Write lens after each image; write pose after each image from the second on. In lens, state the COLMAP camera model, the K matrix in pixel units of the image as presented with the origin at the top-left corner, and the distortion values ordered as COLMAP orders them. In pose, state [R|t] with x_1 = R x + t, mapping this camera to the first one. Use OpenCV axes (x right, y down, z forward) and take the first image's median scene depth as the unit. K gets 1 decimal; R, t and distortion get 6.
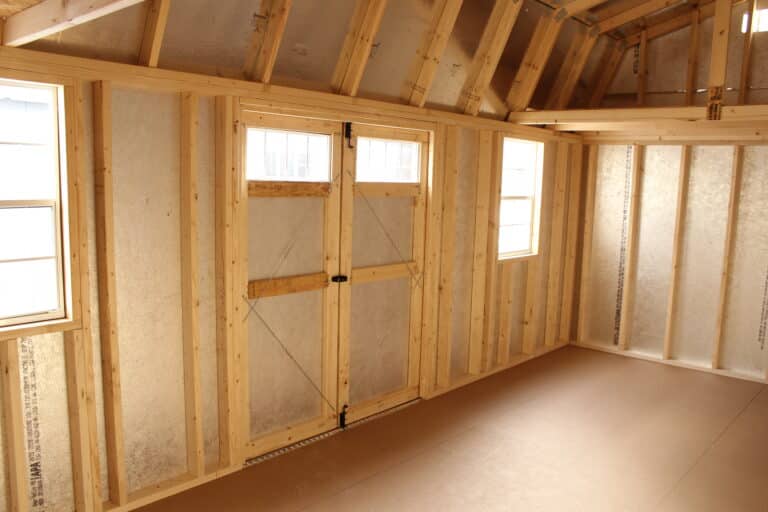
lens RADIAL K [[640.1, 0, 382.6], [0, 640.1, 267.8], [0, 0, 1]] dist [-0.169579, 0.147492]
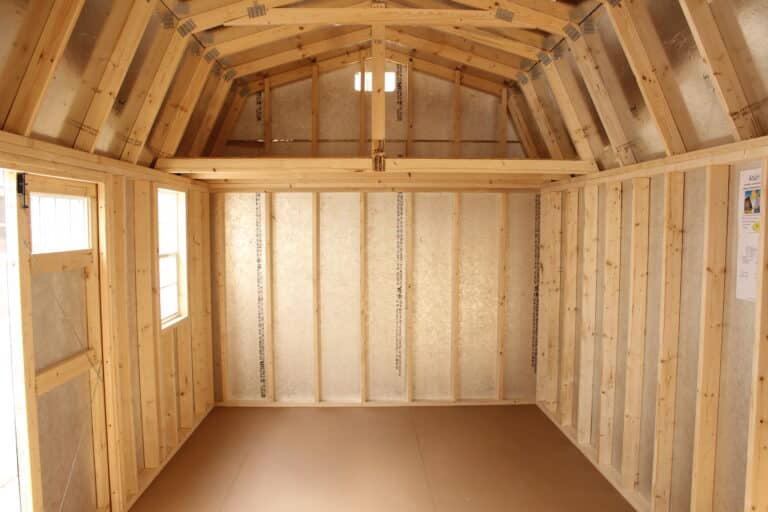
lens RADIAL K [[640.1, 0, 382.6], [0, 640.1, 267.8], [0, 0, 1]] dist [-0.169579, 0.147492]
pose [[0.729214, -0.075859, 0.680068, -0.200964], [0.117611, 0.992941, -0.015352, -0.055566], [-0.674103, 0.091178, 0.732988, 0.198544]]
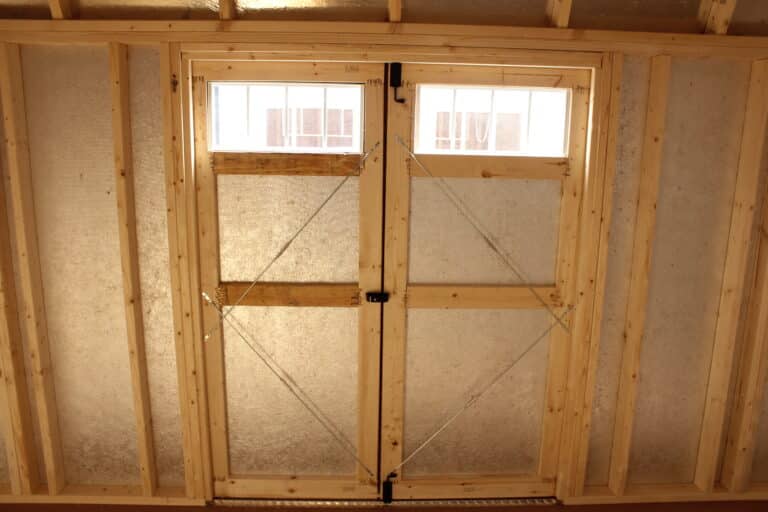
lens RADIAL K [[640.1, 0, 382.6], [0, 640.1, 267.8], [0, 0, 1]] dist [-0.169579, 0.147492]
pose [[0.690857, 0.140301, -0.709248, 0.366550], [-0.098732, 0.990108, 0.099688, -0.072144], [0.716218, 0.001155, 0.697875, 0.464365]]
